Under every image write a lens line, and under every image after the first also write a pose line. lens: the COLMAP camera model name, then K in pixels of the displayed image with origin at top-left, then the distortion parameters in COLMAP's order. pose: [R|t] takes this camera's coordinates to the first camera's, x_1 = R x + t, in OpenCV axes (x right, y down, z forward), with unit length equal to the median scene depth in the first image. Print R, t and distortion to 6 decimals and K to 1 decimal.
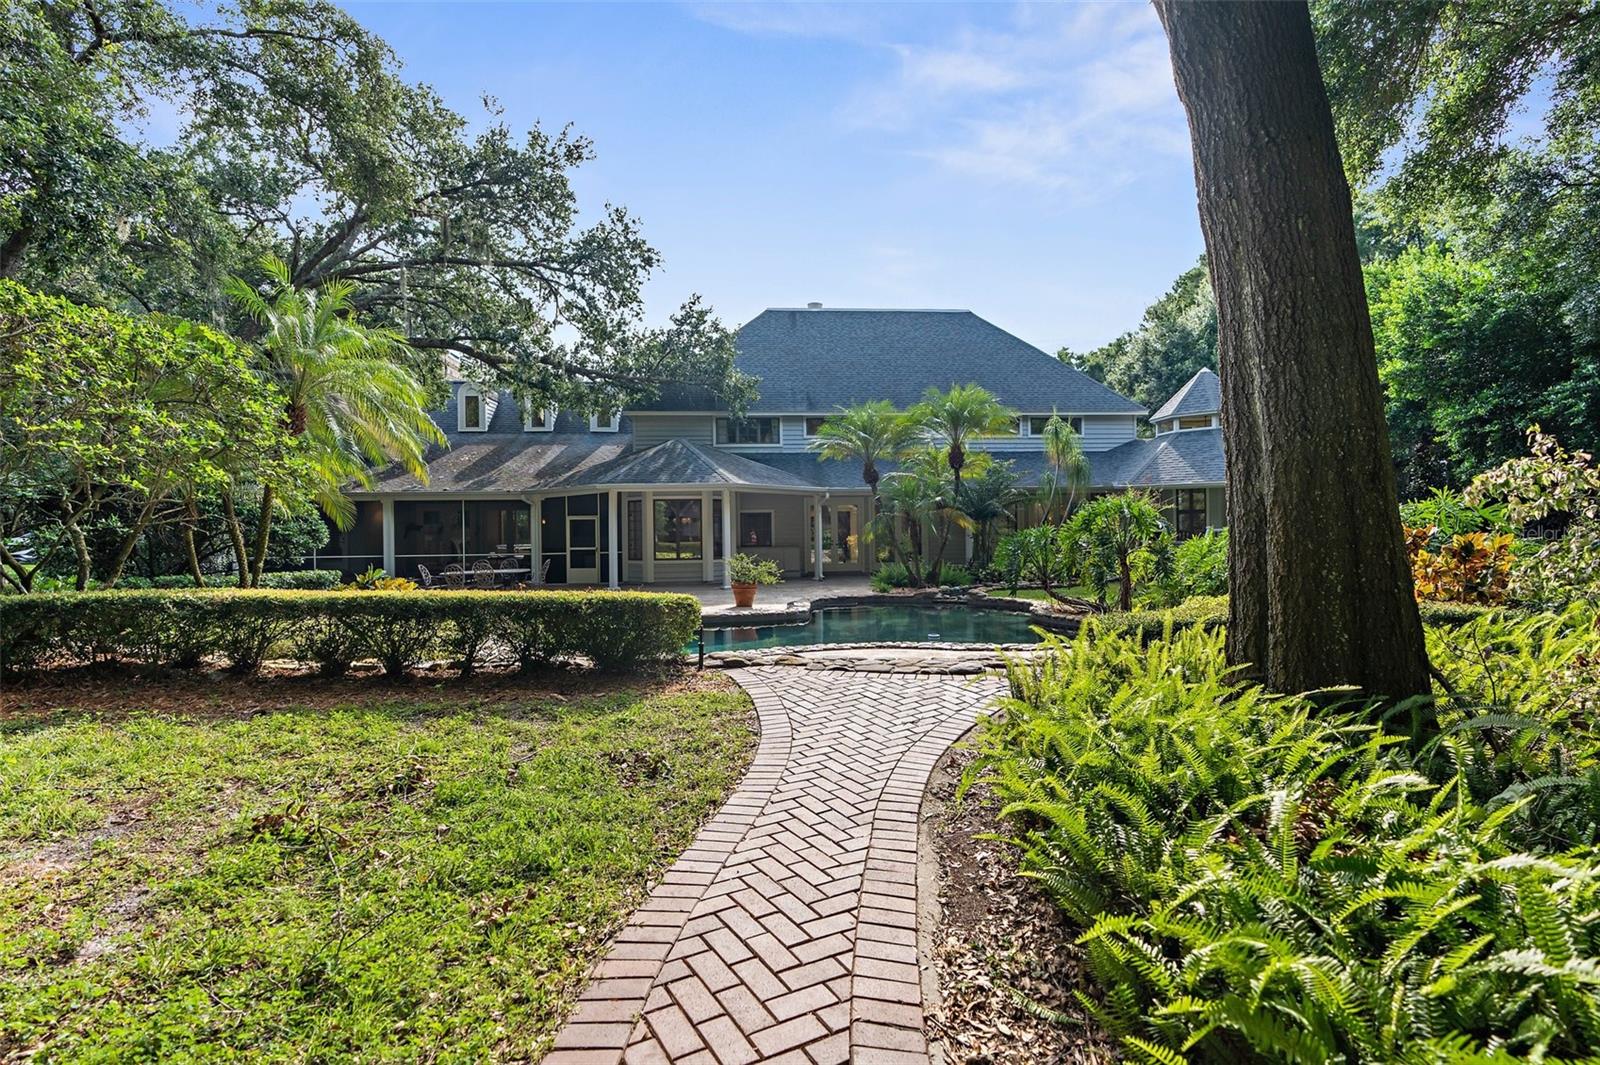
lens RADIAL K [[684.0, 0, 800.0], [0, 684.0, 532.5], [0, 0, 1]] dist [0.000865, 0.000135]
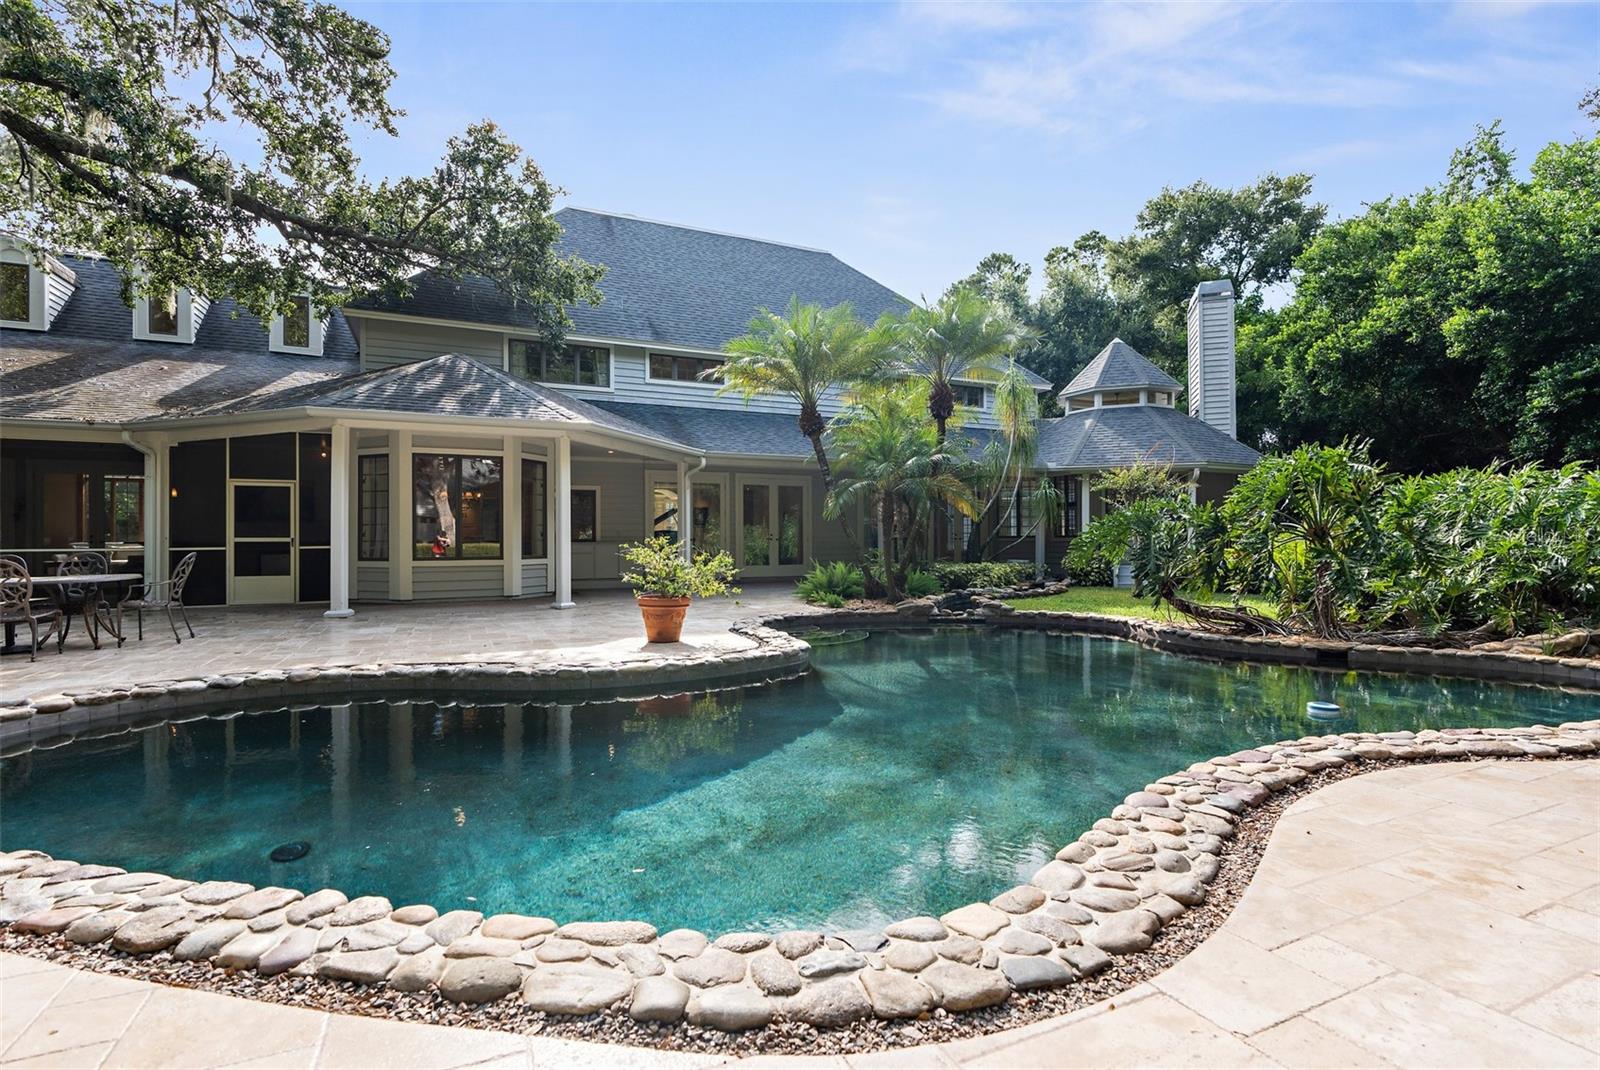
lens RADIAL K [[738.5, 0, 800.0], [0, 738.5, 535.0], [0, 0, 1]] dist [-0.005812, 0.000438]
pose [[0.936469, 0.009921, 0.350609, -0.120243], [-0.007376, 0.999936, -0.008593, 0.021108], [-0.350672, 0.005461, 0.936483, 0.295860]]
